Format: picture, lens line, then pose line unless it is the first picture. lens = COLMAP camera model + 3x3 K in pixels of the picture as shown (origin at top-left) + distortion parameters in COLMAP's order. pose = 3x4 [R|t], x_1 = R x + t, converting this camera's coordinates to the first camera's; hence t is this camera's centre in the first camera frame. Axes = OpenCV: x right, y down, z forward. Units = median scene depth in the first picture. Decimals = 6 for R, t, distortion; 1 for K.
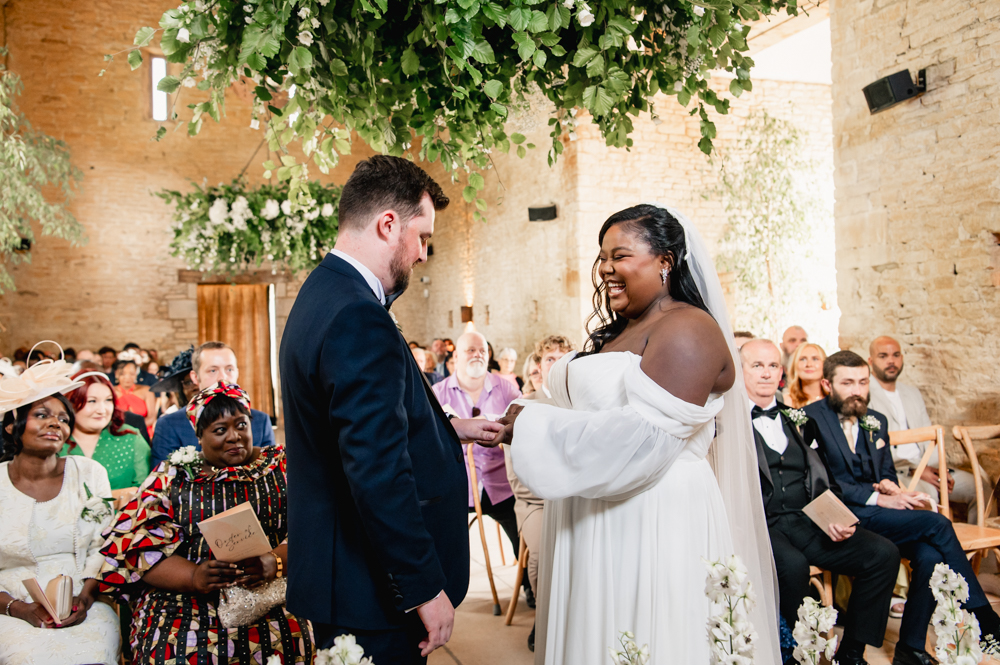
lens RADIAL K [[923.0, 0, 481.3], [0, 923.0, 334.3], [0, 0, 1]] dist [0.002577, -0.022674]
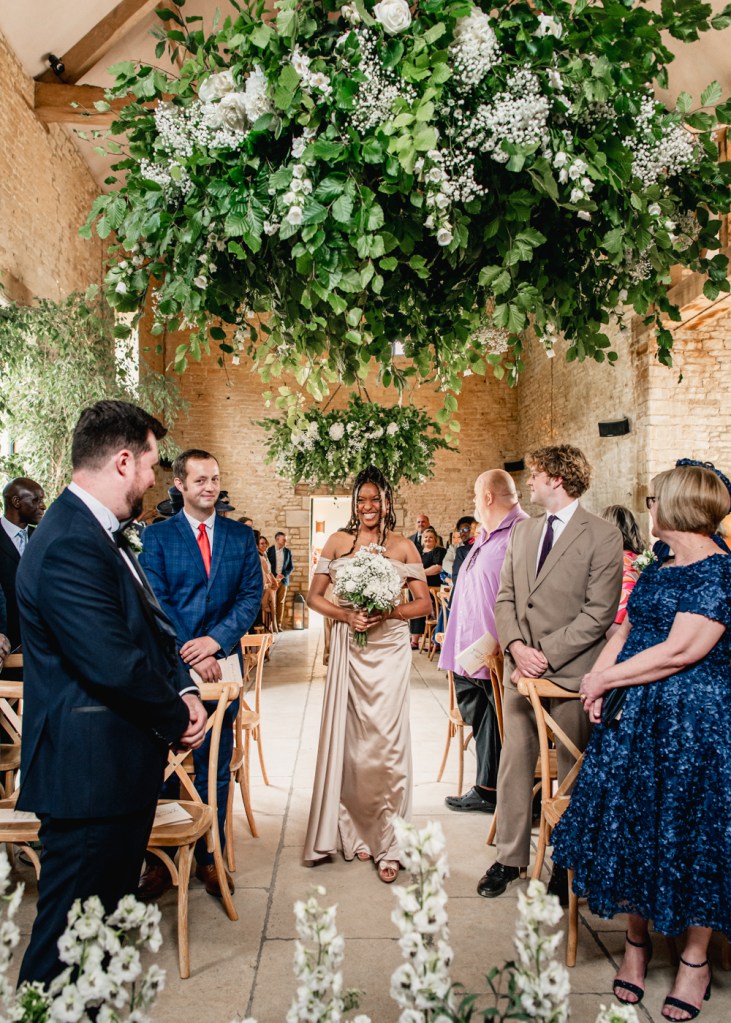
lens RADIAL K [[840.7, 0, 344.2], [0, 840.7, 534.8], [0, 0, 1]] dist [0.004622, -0.000446]
pose [[0.936083, 0.019266, -0.351251, 0.174199], [-0.020740, 0.999785, -0.000434, -0.014320], [0.351167, 0.007691, 0.936281, 0.072615]]
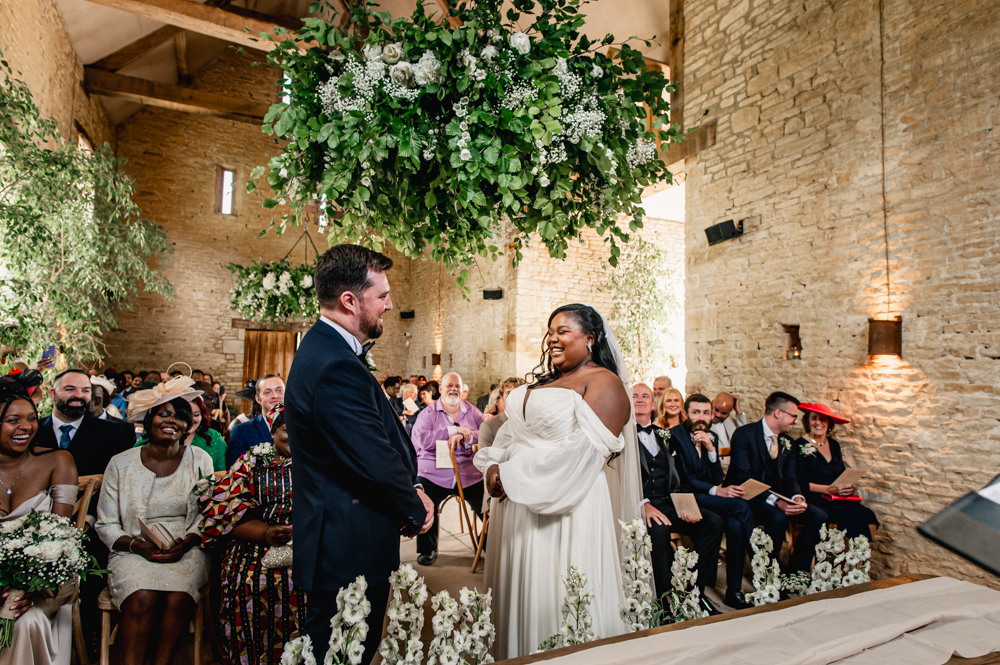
lens RADIAL K [[643.6, 0, 500.0], [0, 643.6, 332.5], [0, 0, 1]] dist [-0.004291, 0.000042]
pose [[0.993656, 0.048767, 0.101334, -0.037761], [-0.042192, 0.996924, -0.066041, -0.002056], [-0.104243, 0.061346, 0.992658, -0.047669]]
